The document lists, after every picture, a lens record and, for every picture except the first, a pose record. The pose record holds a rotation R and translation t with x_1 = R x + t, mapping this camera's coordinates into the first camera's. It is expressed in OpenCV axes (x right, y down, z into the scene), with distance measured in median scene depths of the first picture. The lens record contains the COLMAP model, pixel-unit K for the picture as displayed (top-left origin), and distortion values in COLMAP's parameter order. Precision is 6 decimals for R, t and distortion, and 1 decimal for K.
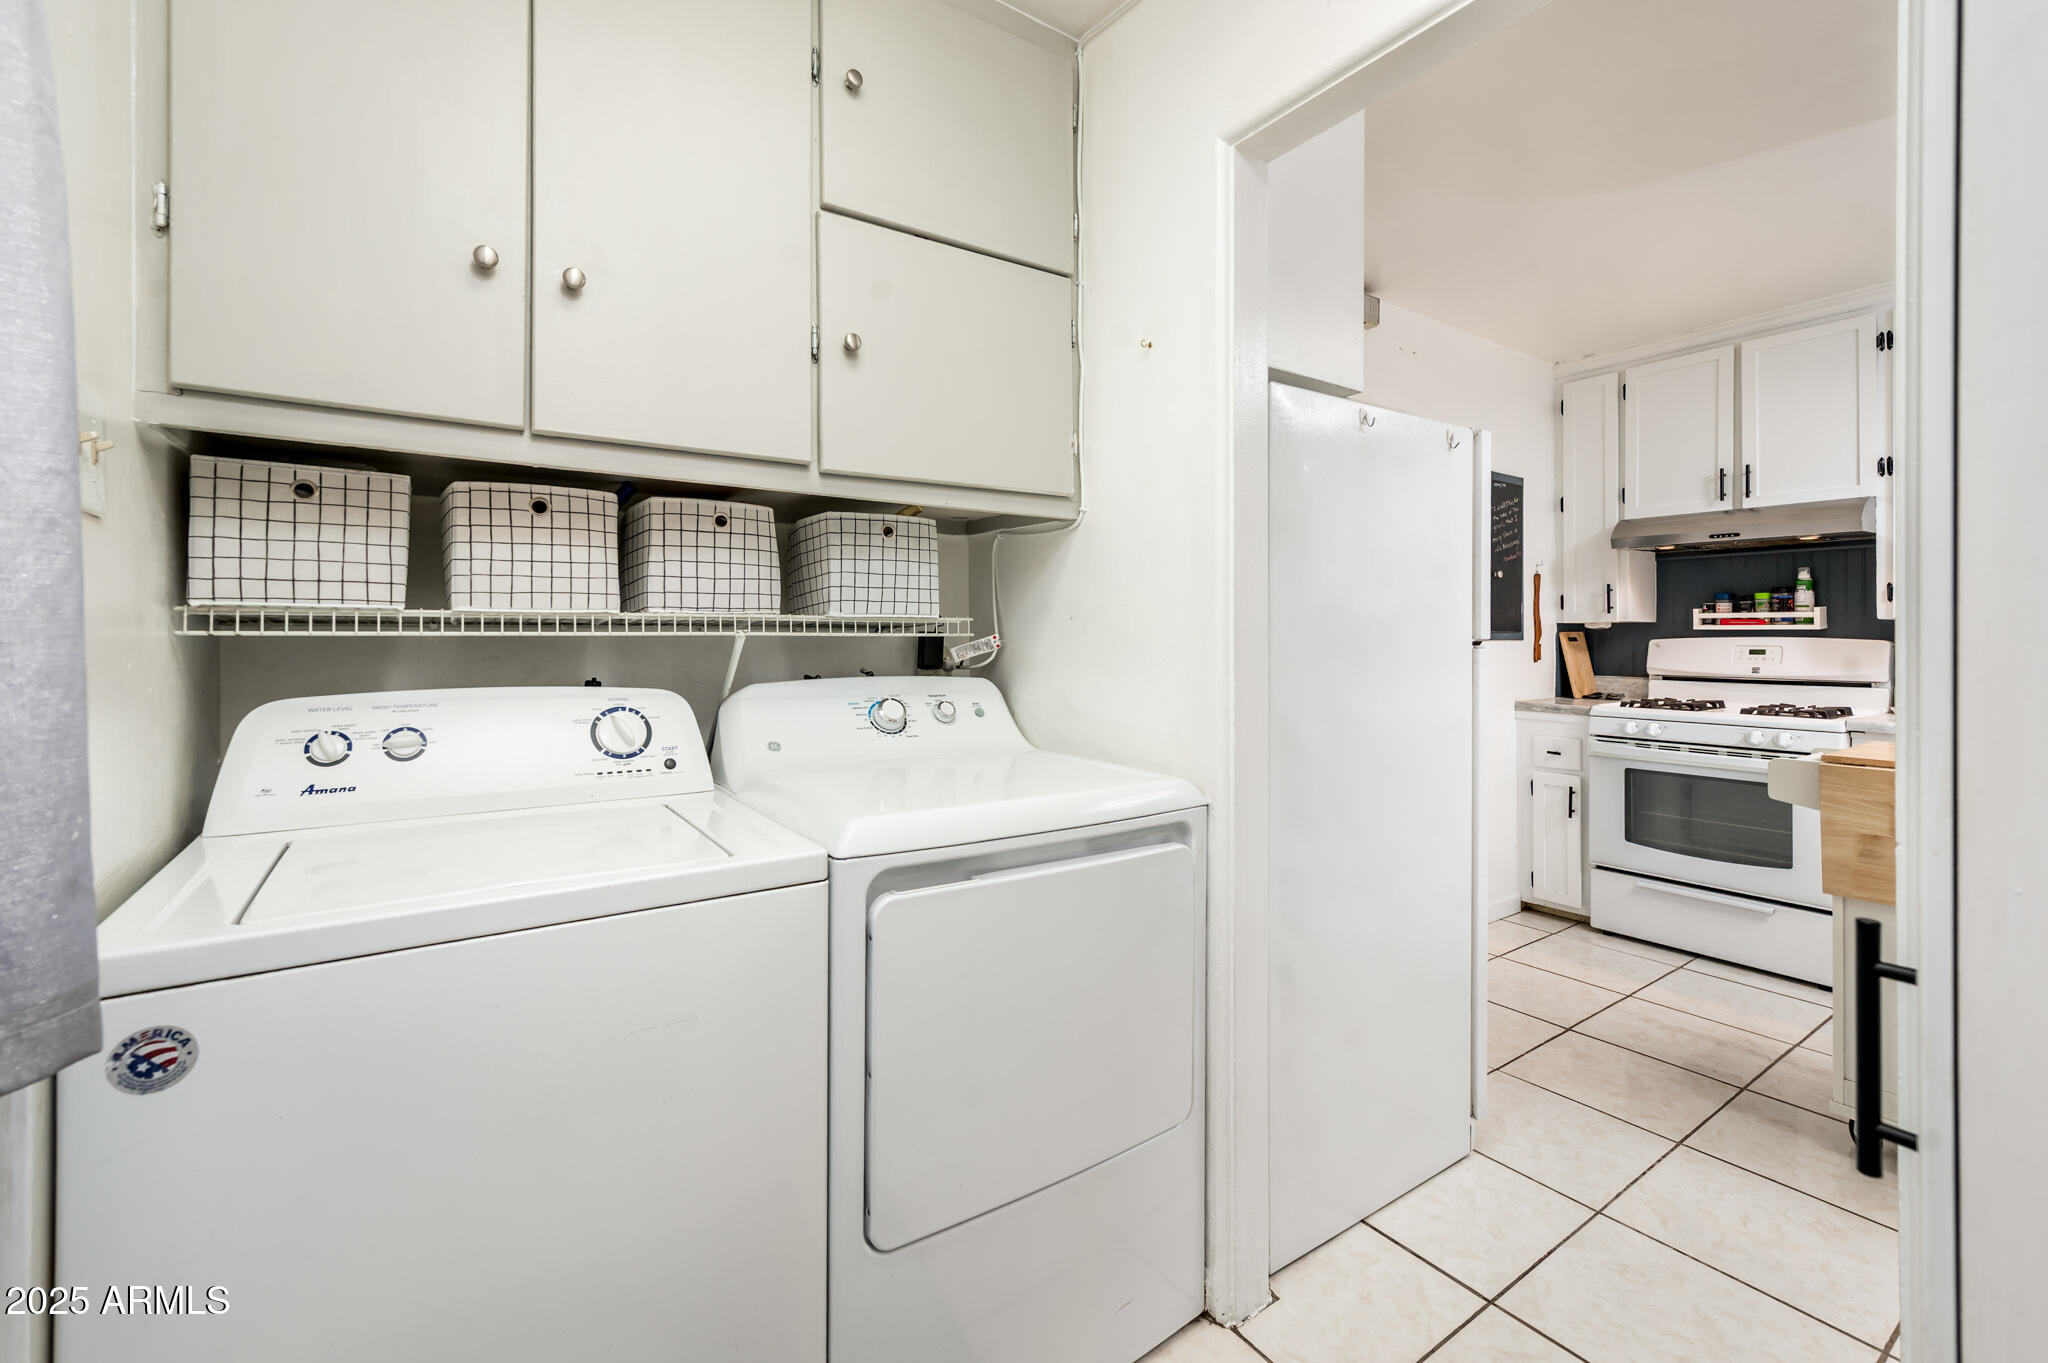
lens RADIAL K [[875.2, 0, 1017.5], [0, 875.2, 632.6], [0, 0, 1]] dist [0.002577, -0.000056]
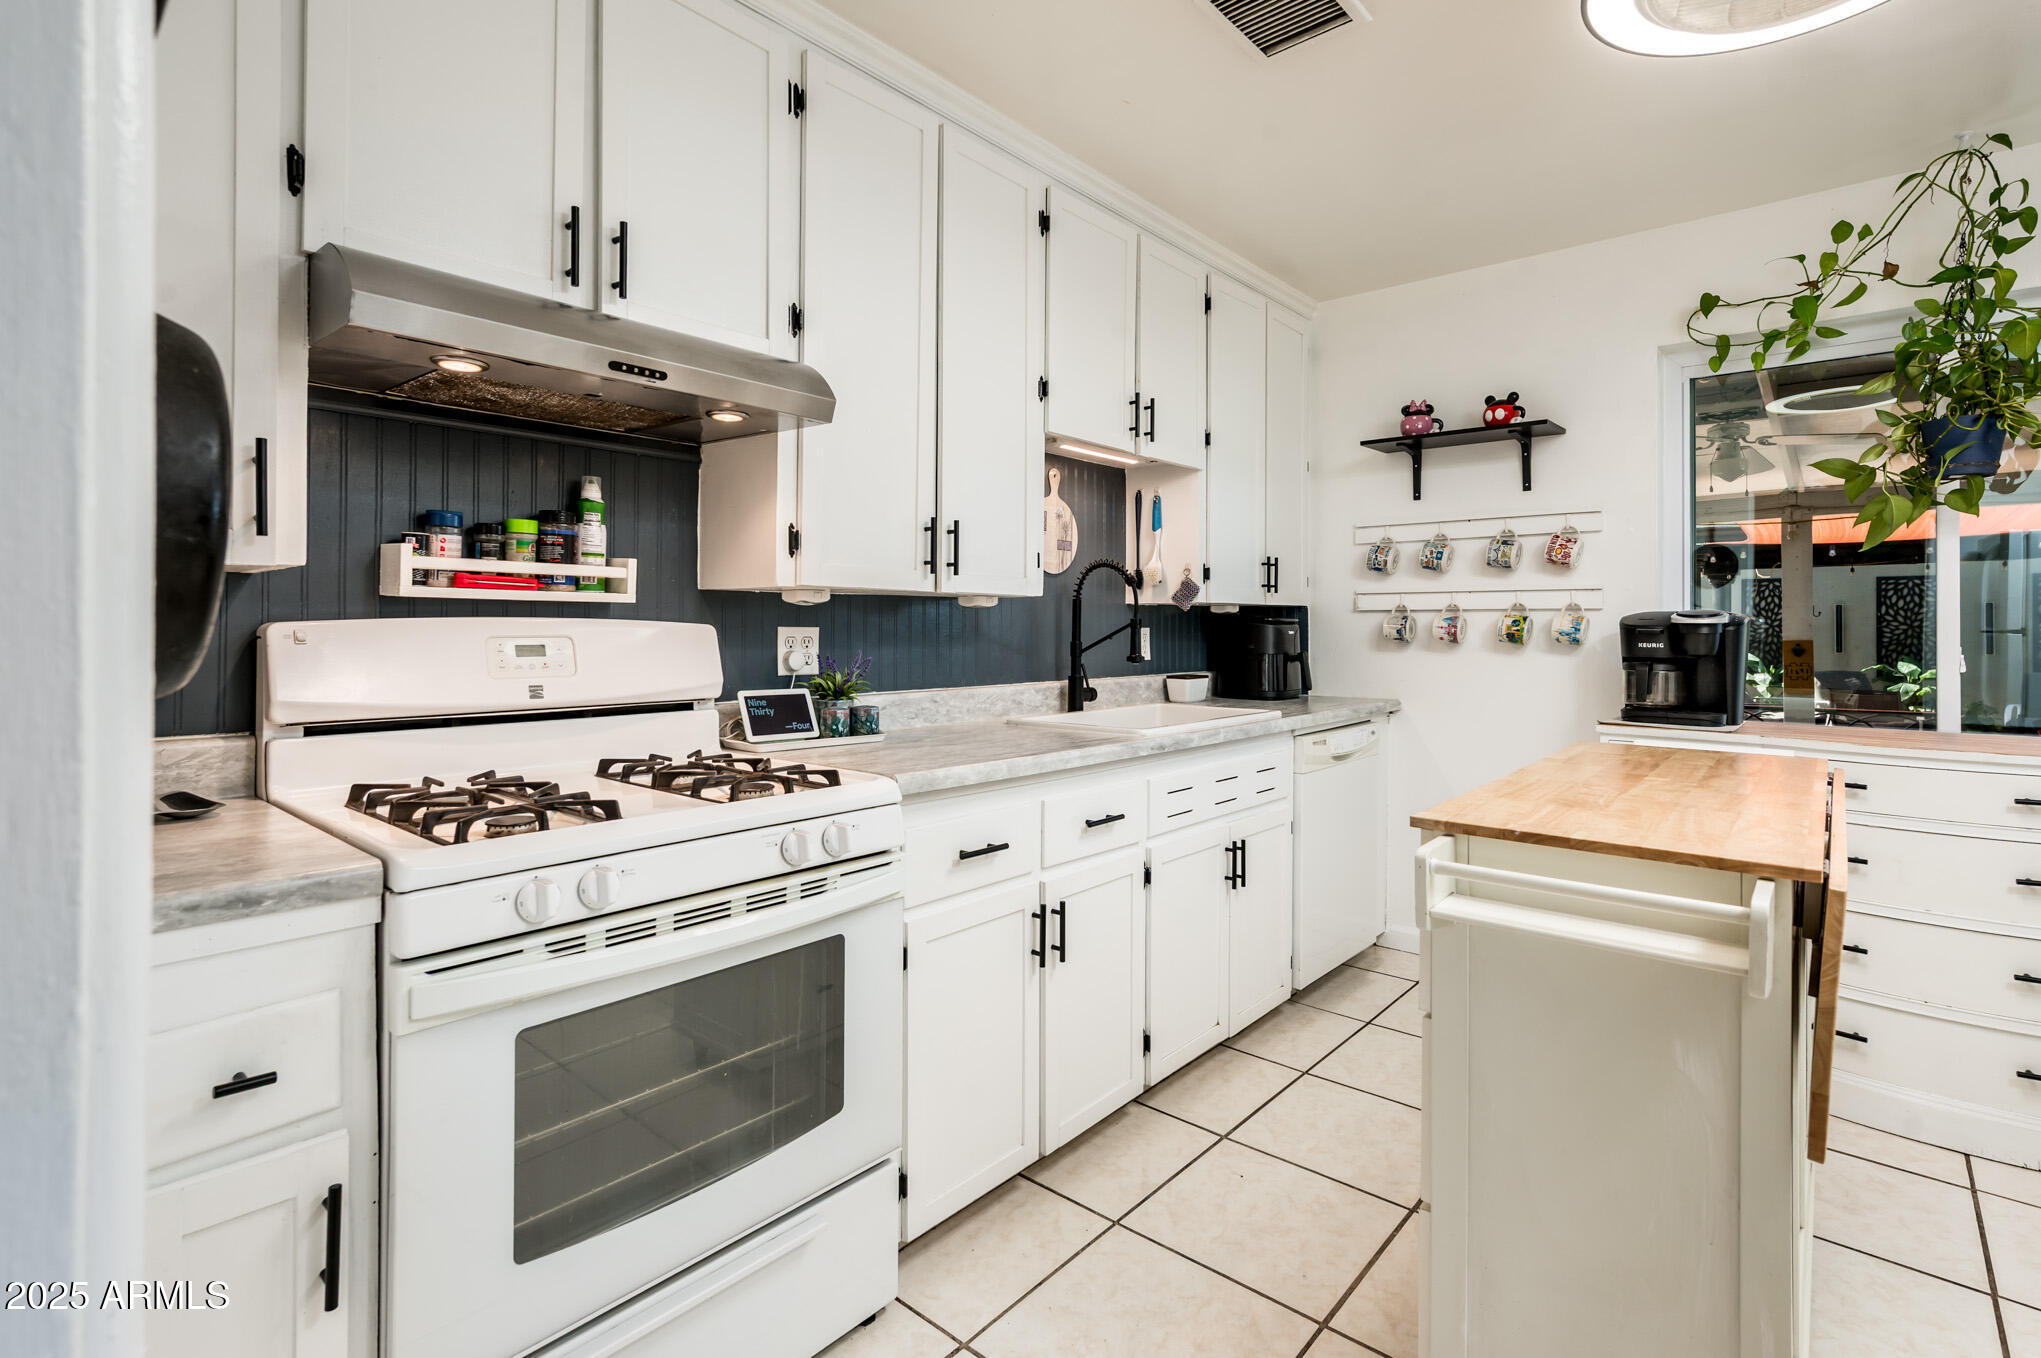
lens RADIAL K [[971.8, 0, 1030.7], [0, 971.8, 625.5], [0, 0, 1]] dist [-0.003581, 0.000628]
pose [[-0.259629, -0.001830, 0.965707, 0.307467], [-0.010260, 0.999947, -0.000864, 0.007448], [-0.965654, -0.010133, -0.259634, 0.903524]]
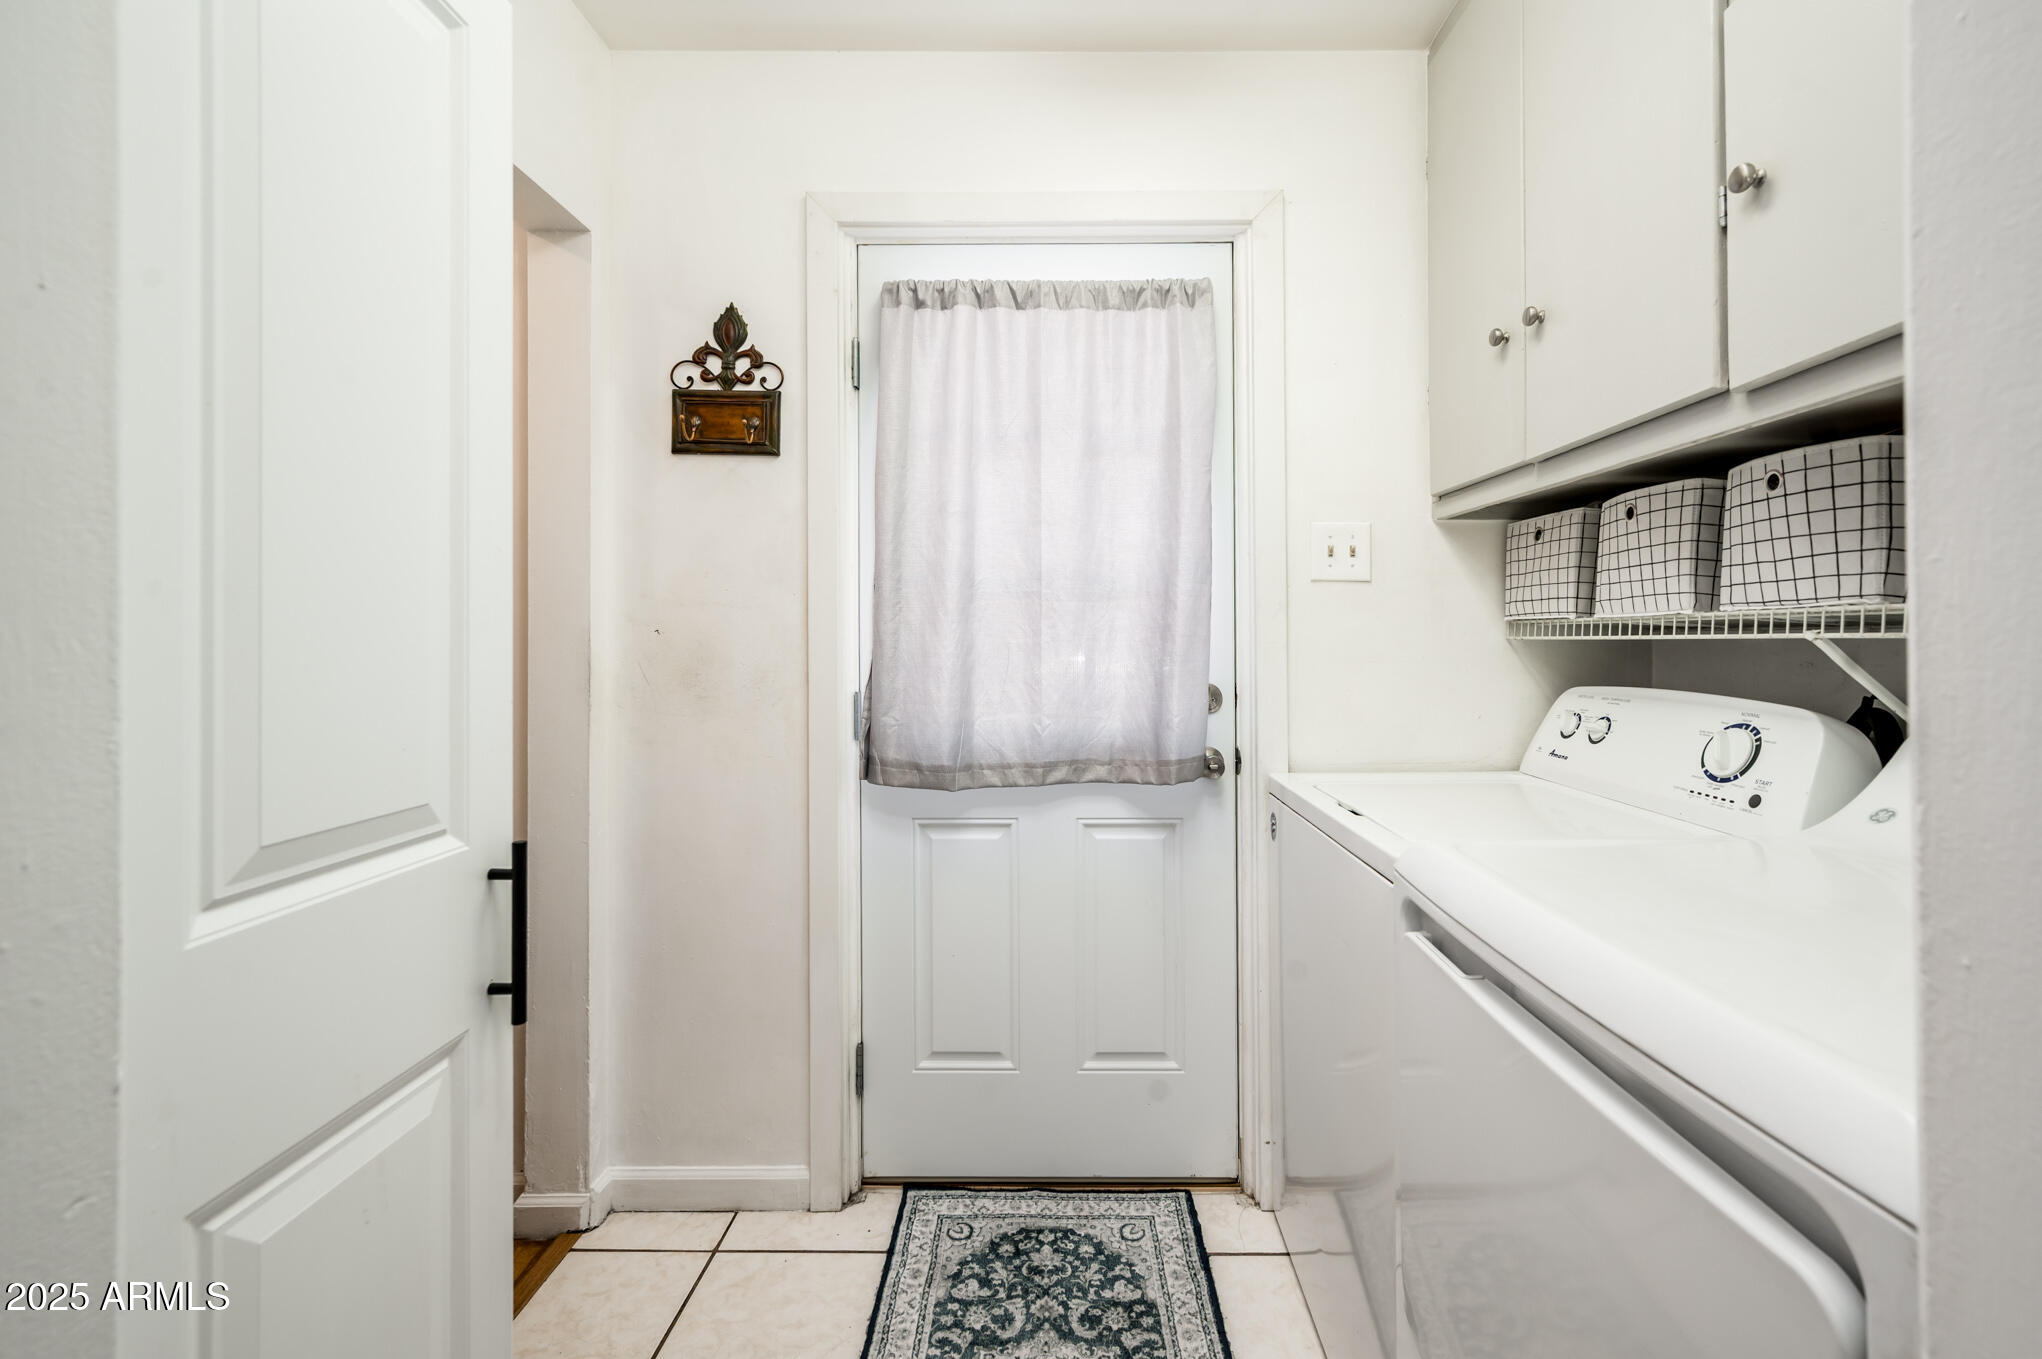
lens RADIAL K [[859.0, 0, 1046.6], [0, 859.0, 629.7], [0, 0, 1]] dist [-0.019783, -0.000120]
pose [[-0.579544, -0.006881, -0.814912, 0.260360], [0.008928, 0.999851, -0.014792, 0.000413], [0.814892, -0.015848, -0.579396, 0.404684]]
